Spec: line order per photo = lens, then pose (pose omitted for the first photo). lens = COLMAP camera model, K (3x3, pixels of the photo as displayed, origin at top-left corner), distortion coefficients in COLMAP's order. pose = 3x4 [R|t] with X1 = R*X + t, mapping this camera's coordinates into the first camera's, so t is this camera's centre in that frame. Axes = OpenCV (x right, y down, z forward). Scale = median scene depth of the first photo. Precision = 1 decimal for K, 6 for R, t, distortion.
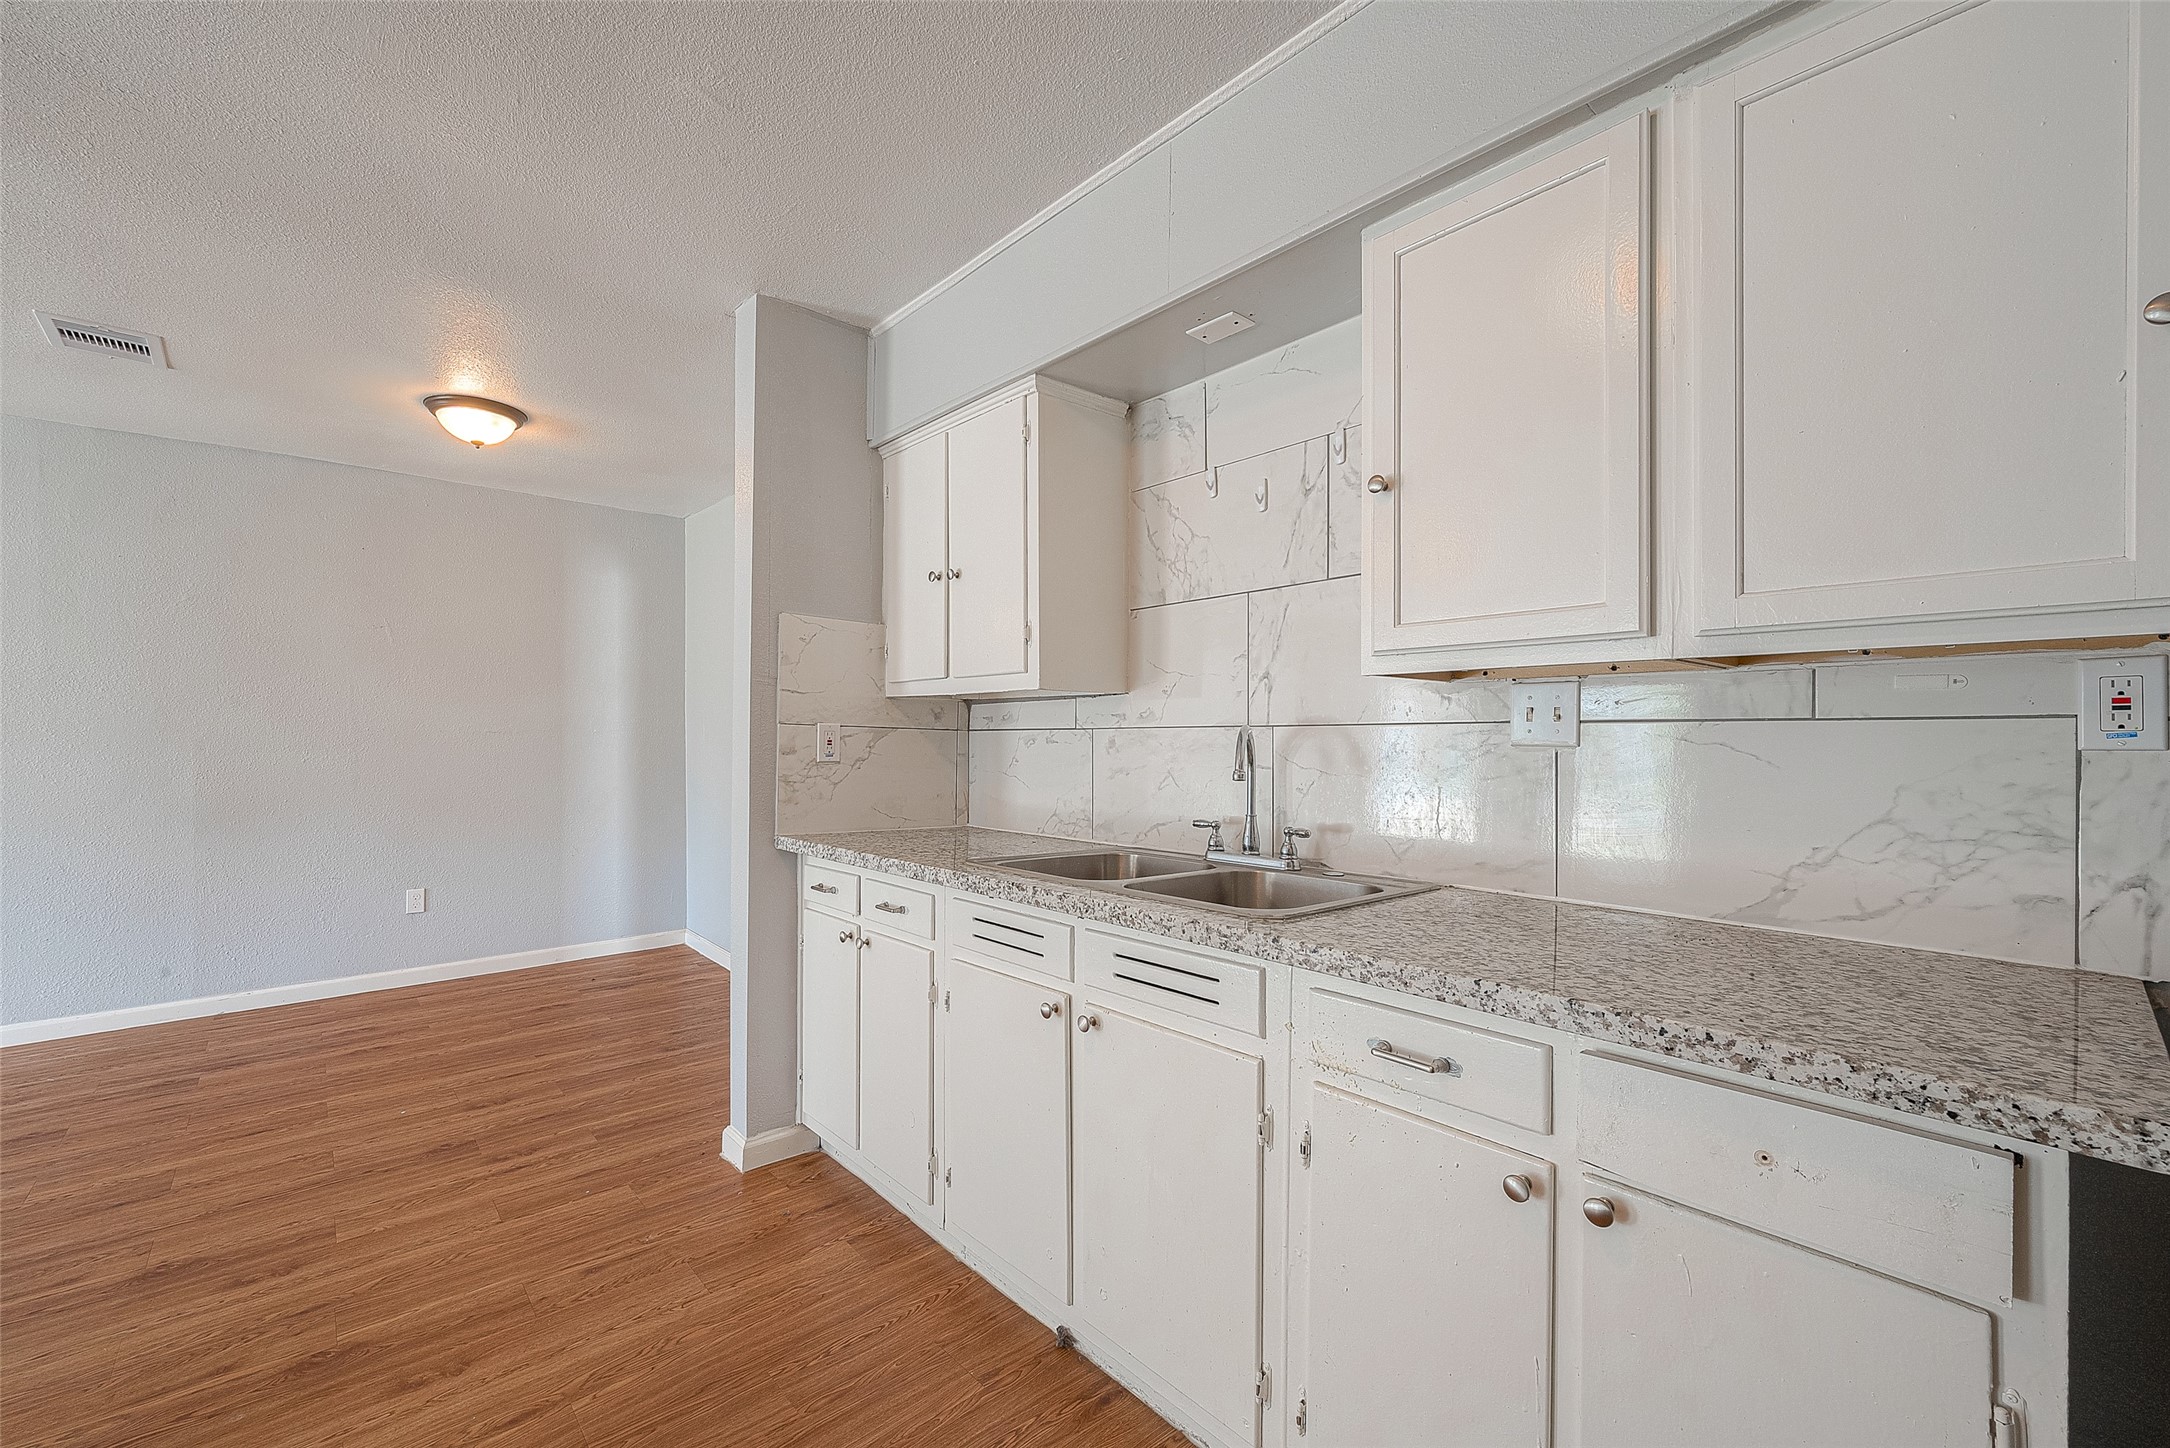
lens RADIAL K [[878.5, 0, 1072.9], [0, 878.5, 740.9], [0, 0, 1]] dist [-0.000788, 0.000436]
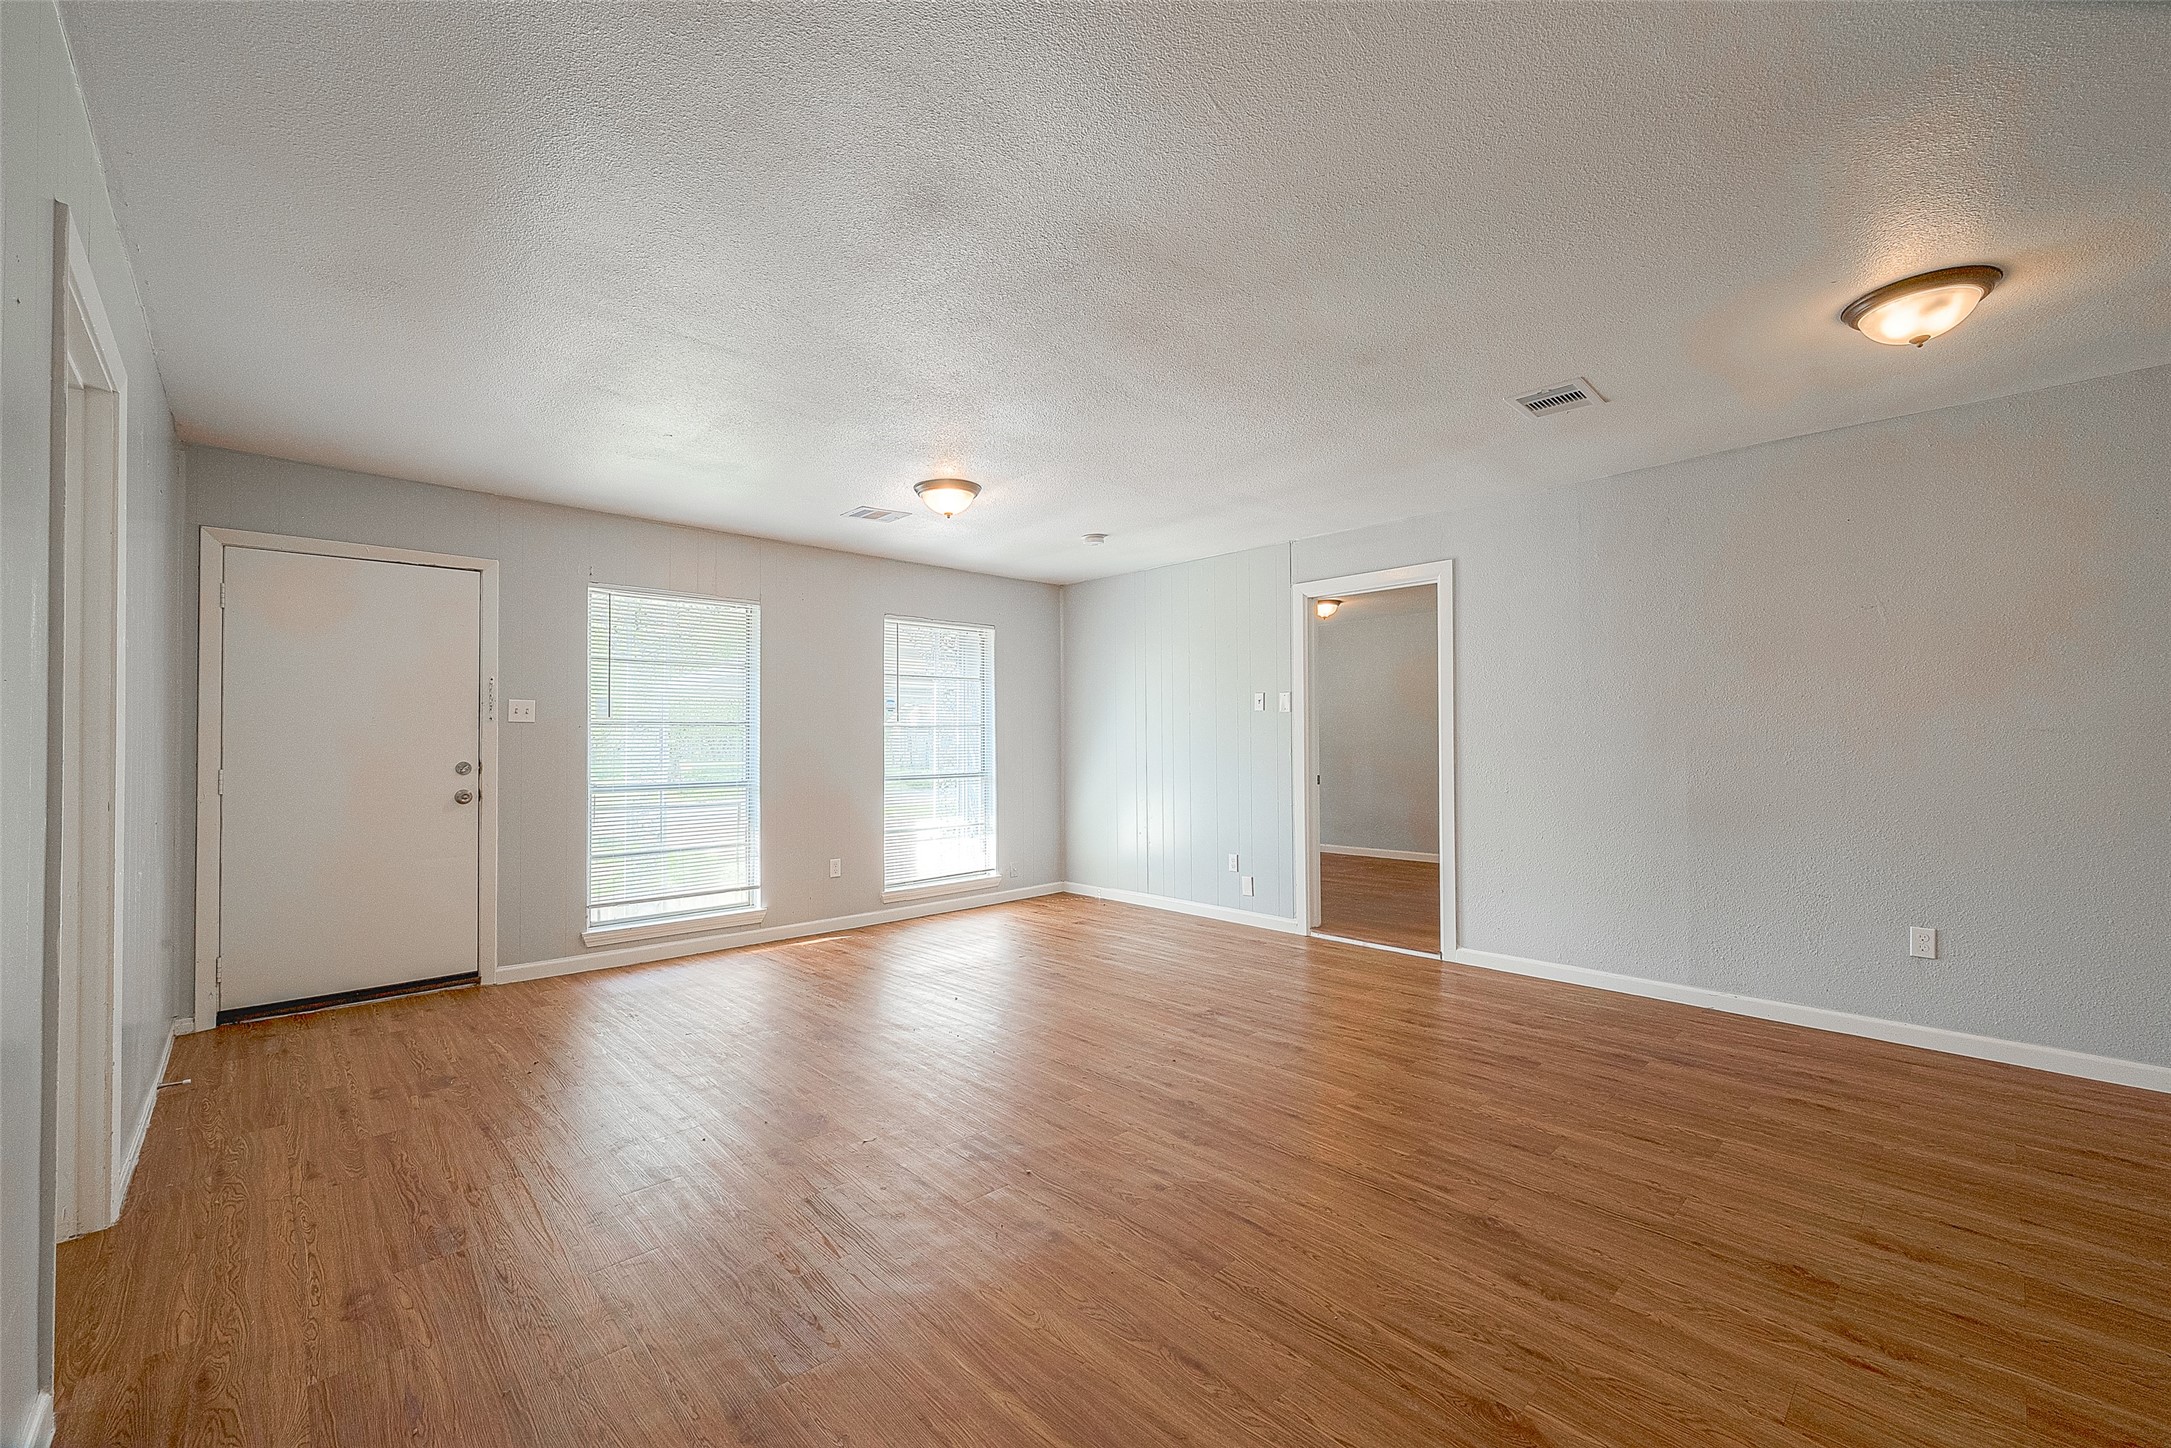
lens RADIAL K [[870.8, 0, 1085.5], [0, 870.8, 724.0], [0, 0, 1]] dist [0.001442, 0.000745]
pose [[0.035066, -0.017501, -0.999232, 0.032986], [-0.002007, 0.999843, -0.017582, -0.001373], [0.999383, 0.002622, 0.035026, 0.320187]]
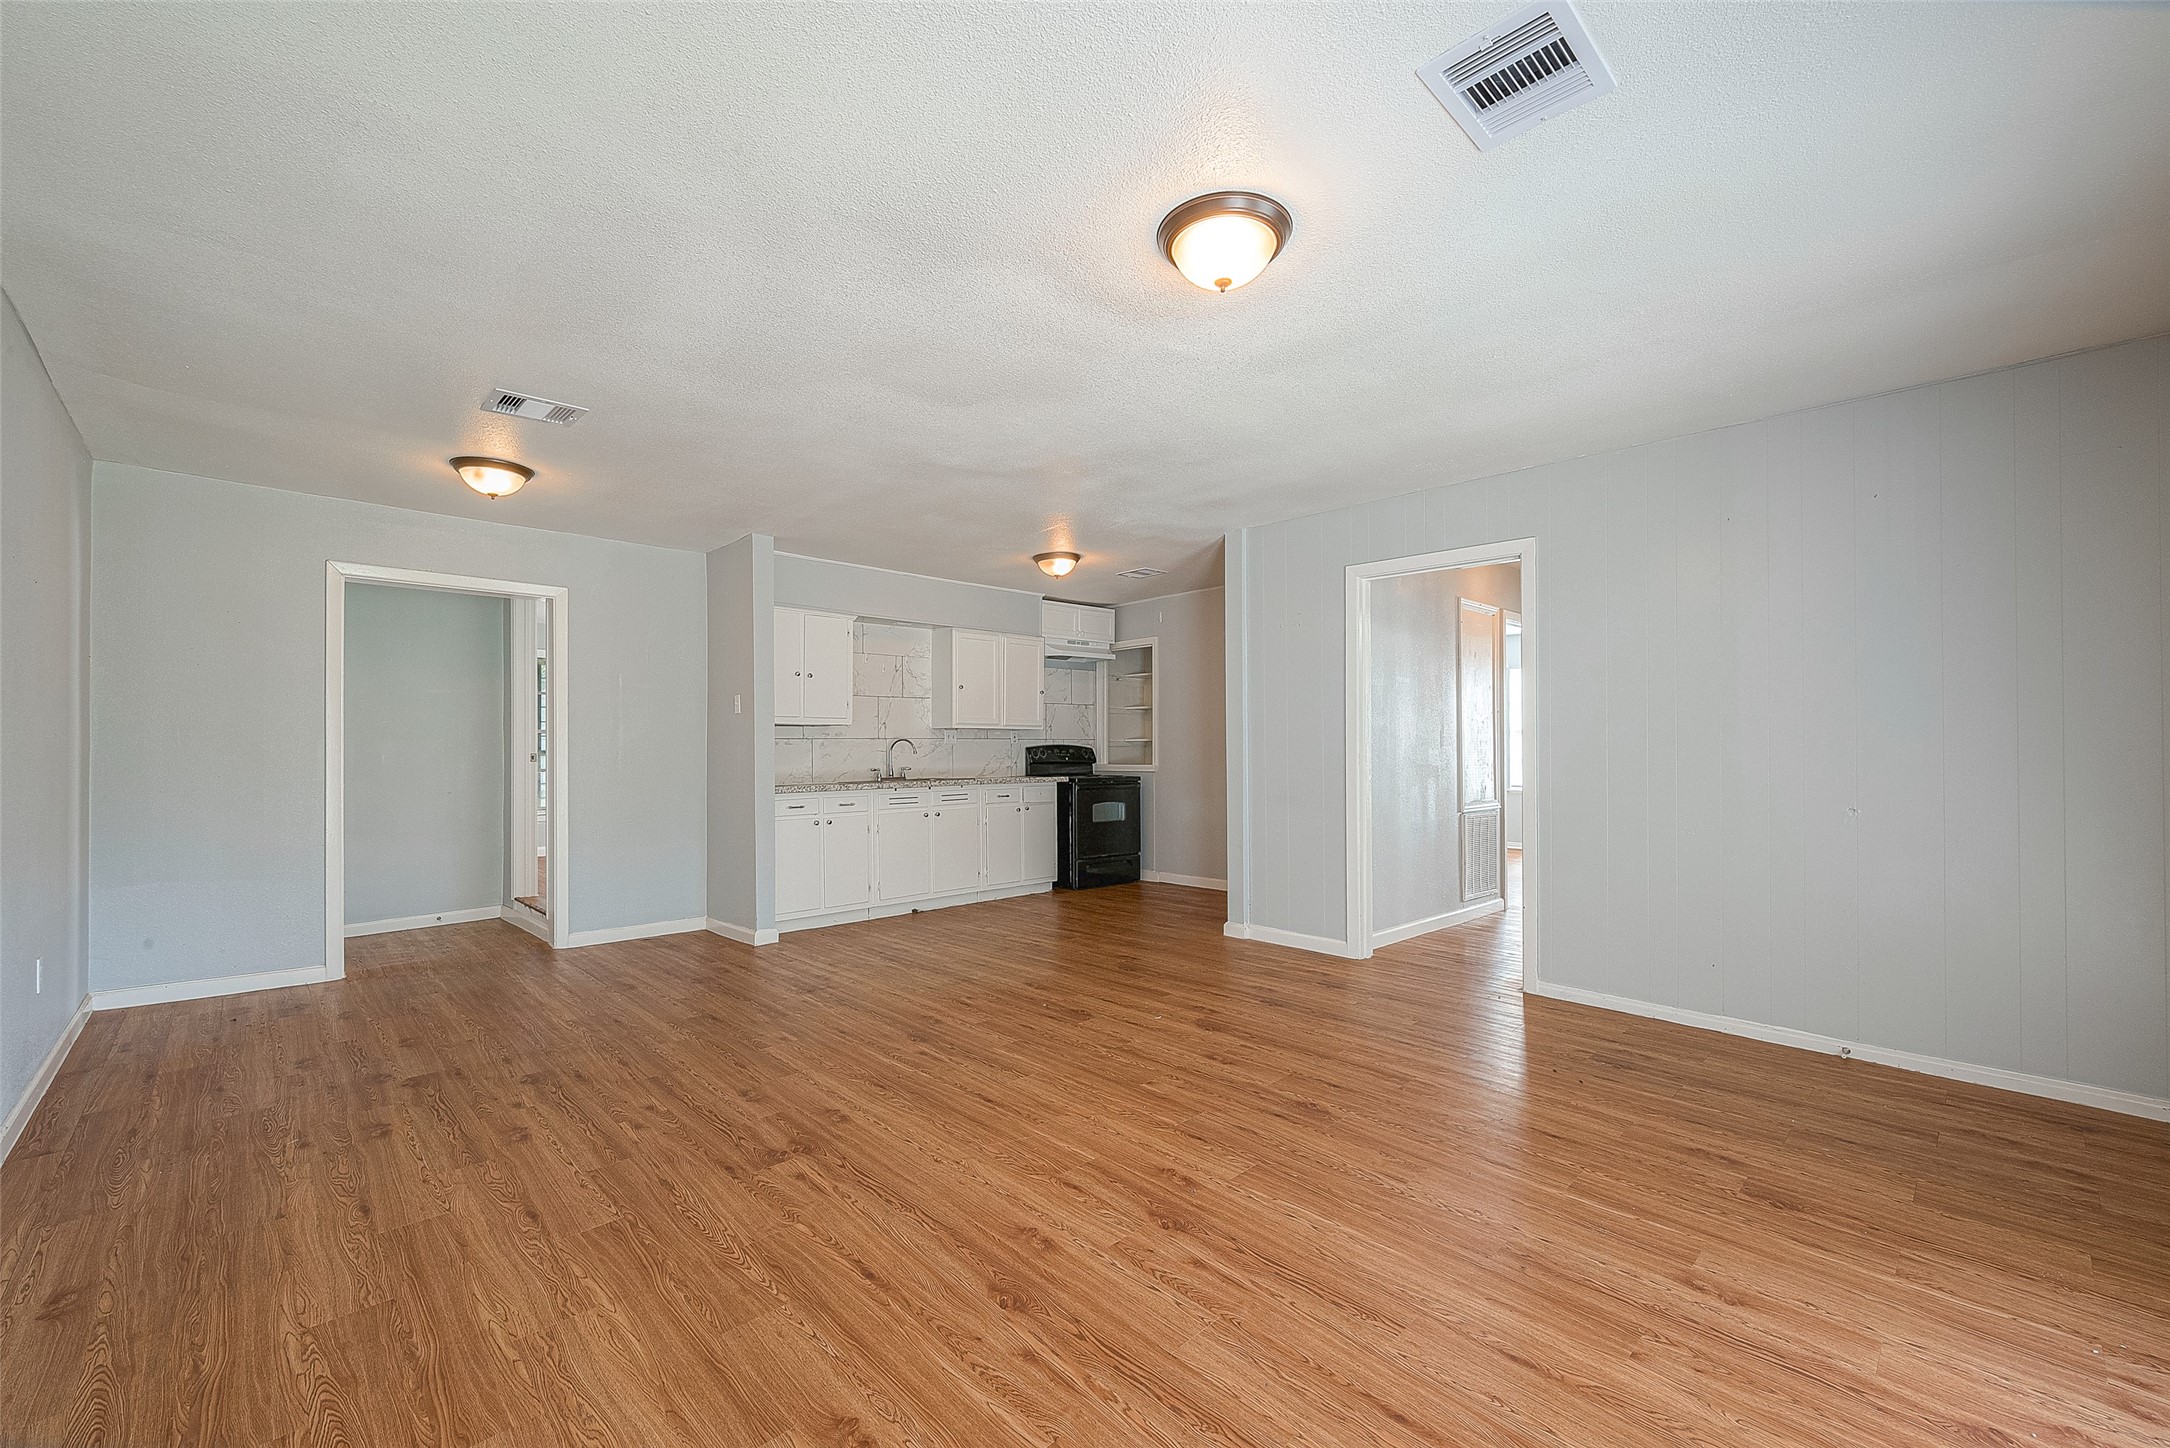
lens RADIAL K [[878.5, 0, 1072.9], [0, 878.5, 740.9], [0, 0, 1]] dist [-0.000788, 0.000436]
pose [[-0.029704, 0.002953, 0.999554, -2.245935], [0.009068, 0.999955, -0.002685, 0.004833], [-0.999518, 0.008984, -0.029730, 0.289618]]
